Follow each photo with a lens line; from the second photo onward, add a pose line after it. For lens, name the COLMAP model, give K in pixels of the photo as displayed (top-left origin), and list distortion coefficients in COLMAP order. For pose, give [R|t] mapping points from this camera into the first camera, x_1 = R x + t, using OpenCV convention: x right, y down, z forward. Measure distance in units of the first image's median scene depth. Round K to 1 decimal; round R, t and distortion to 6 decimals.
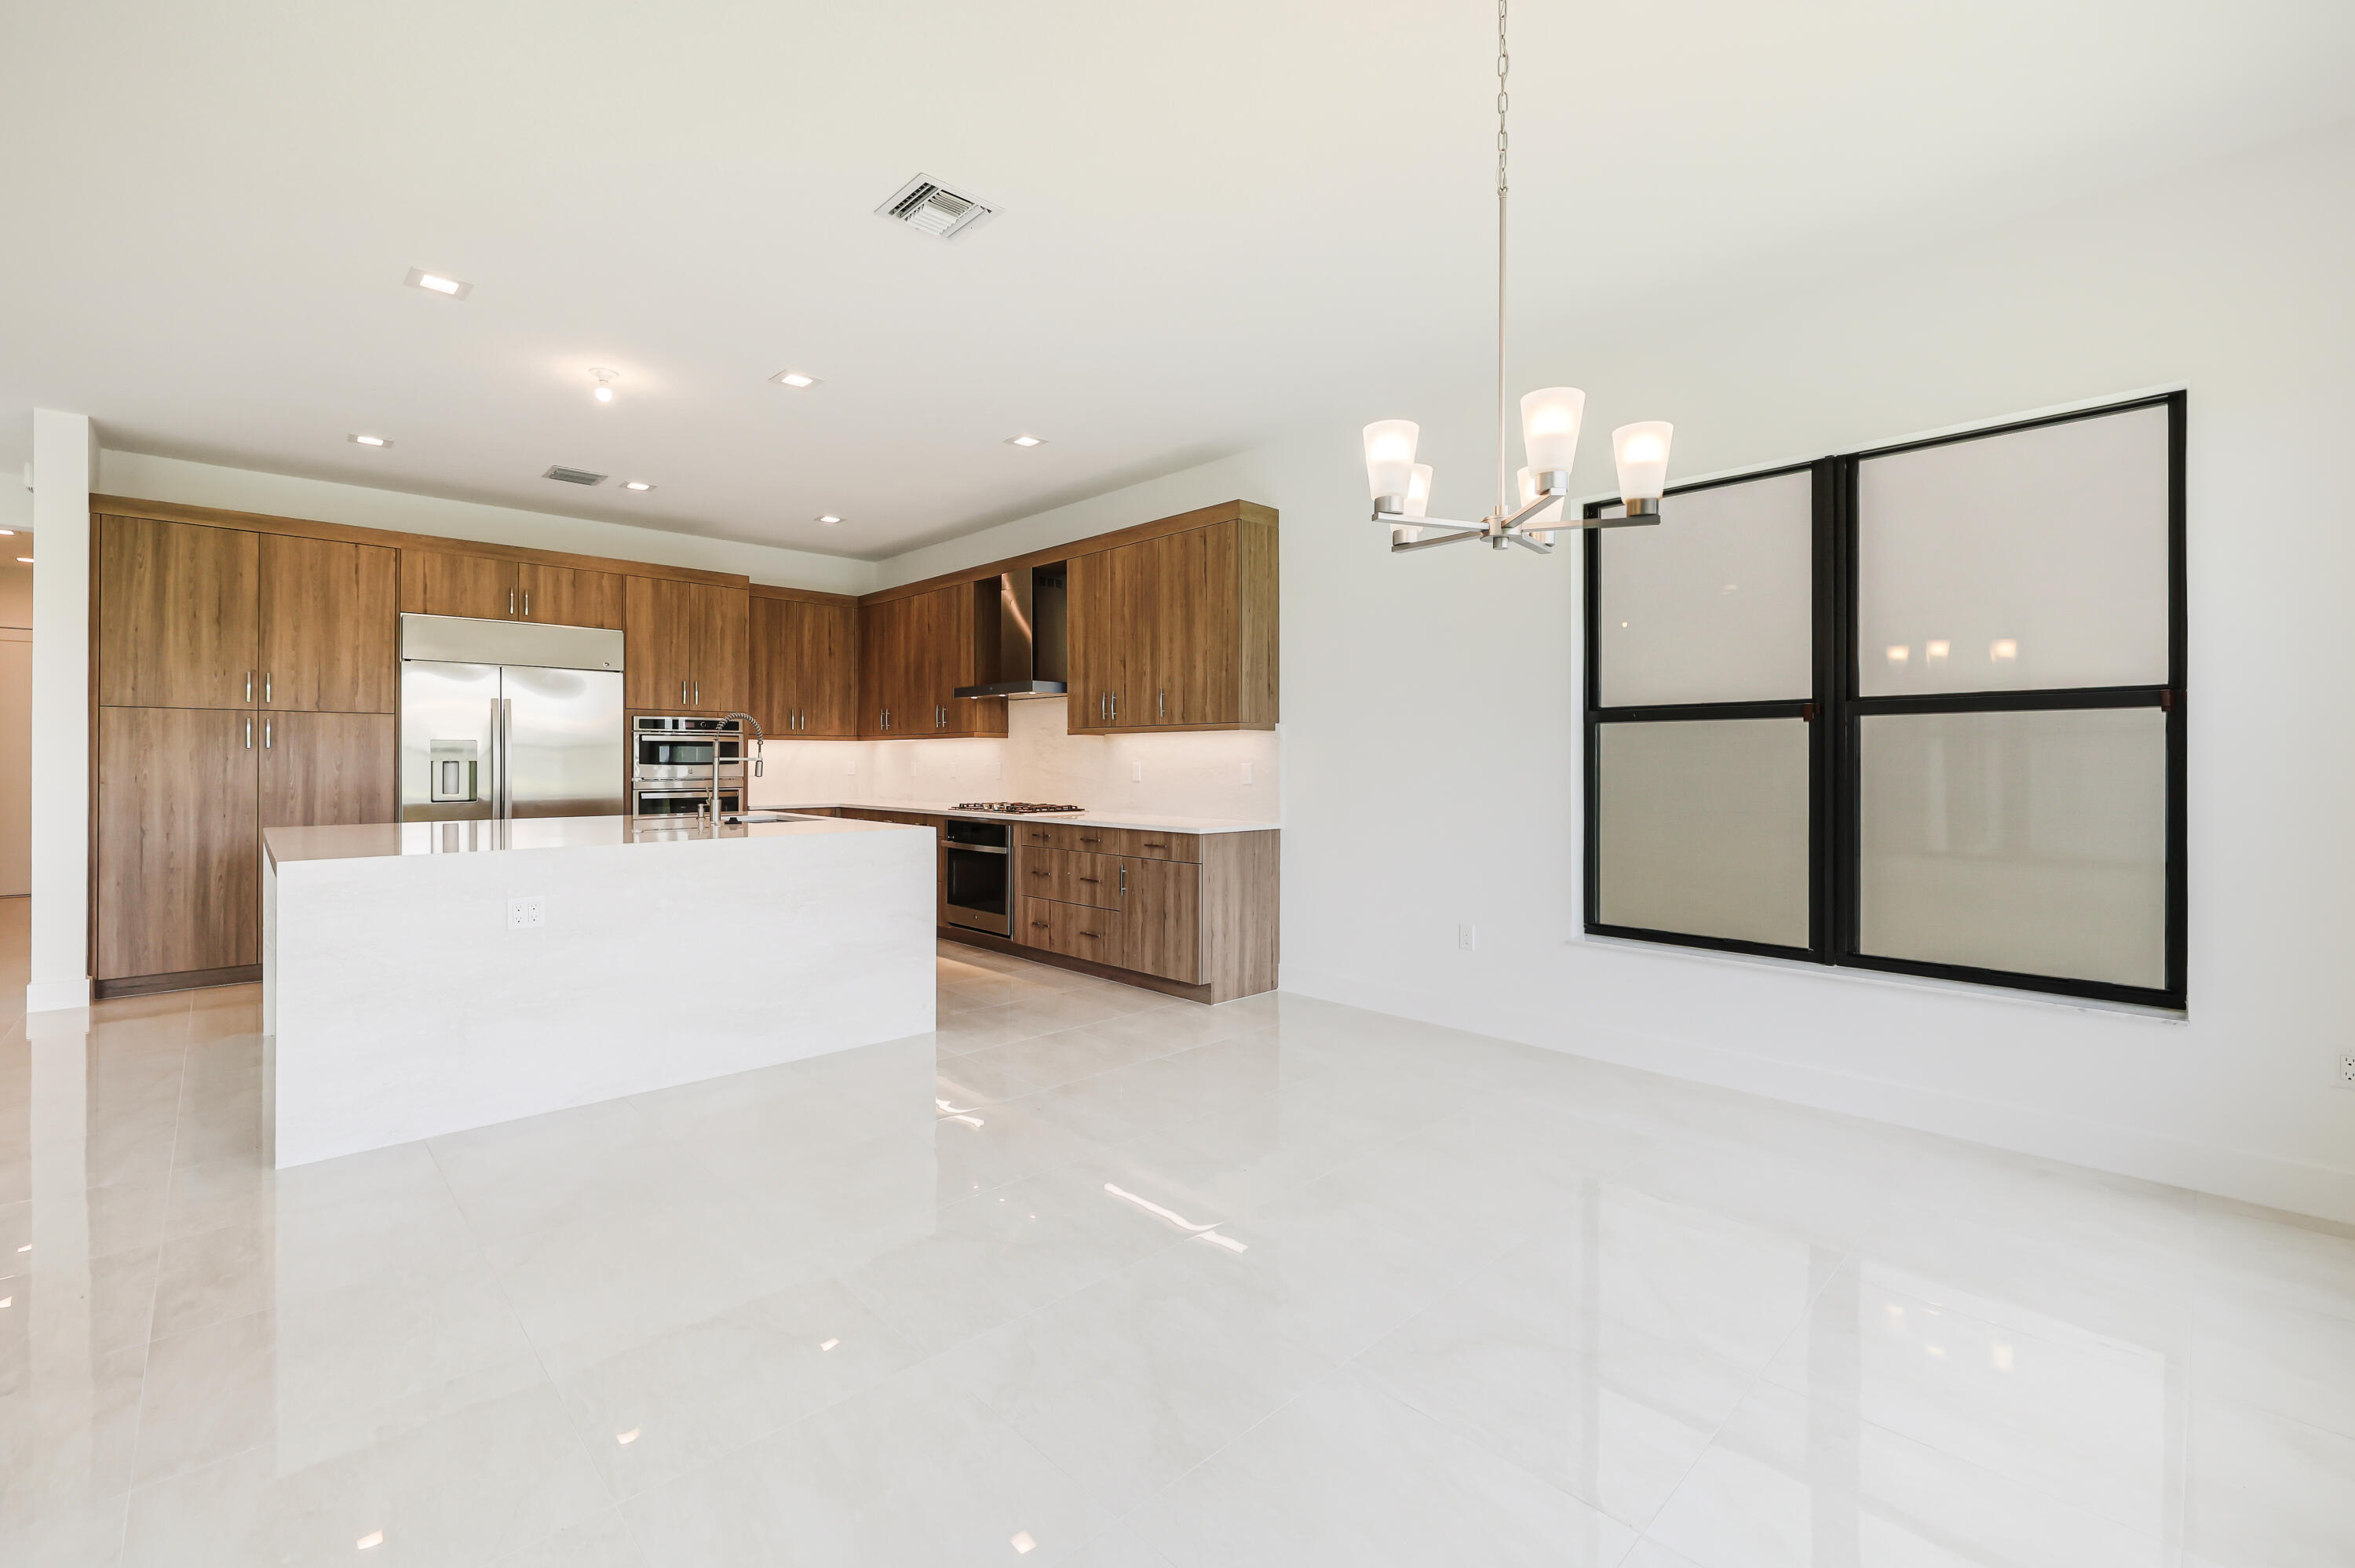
lens RADIAL K [[999.9, 0, 1156.0], [0, 999.9, 776.9], [0, 0, 1]] dist [0.000040, 0.000066]
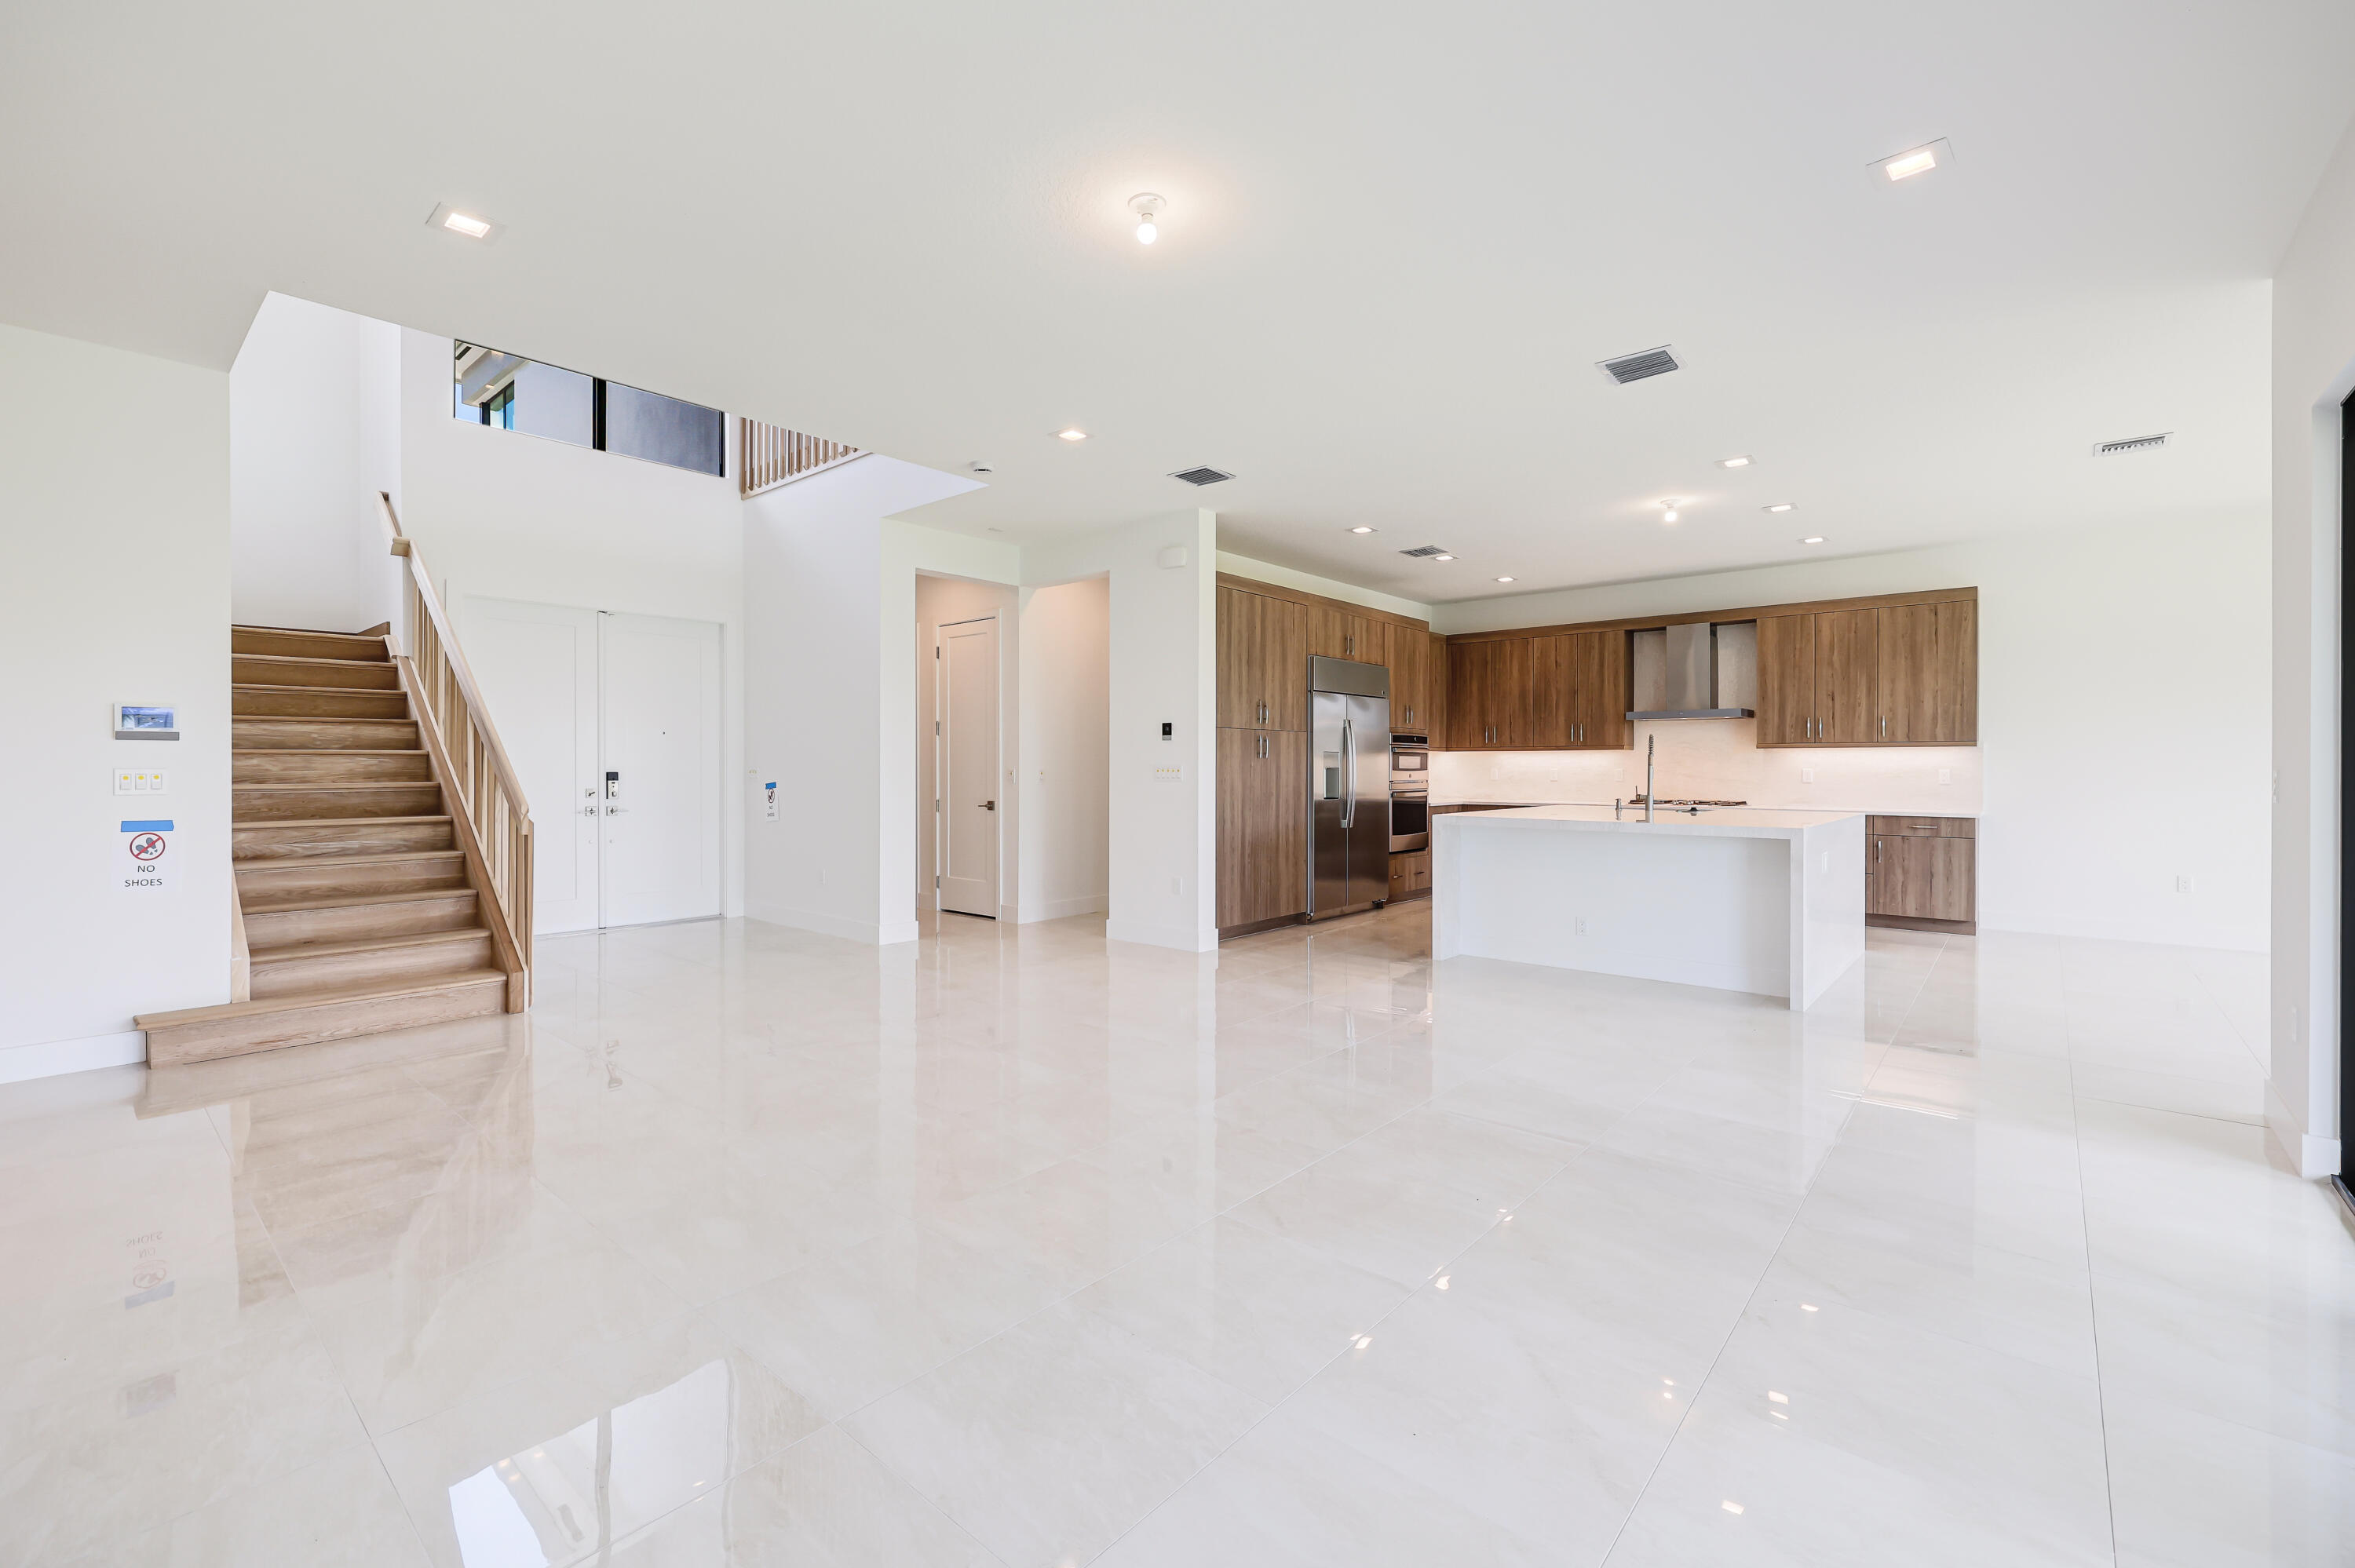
lens RADIAL K [[1007.4, 0, 1145.8], [0, 1007.4, 768.4], [0, 0, 1]] dist [-0.001033, -0.000257]
pose [[0.995265, 0.000361, 0.097197, -1.172204], [0.001062, 0.999893, -0.014585, 0.004736], [-0.097191, 0.014619, 0.995158, -0.309606]]
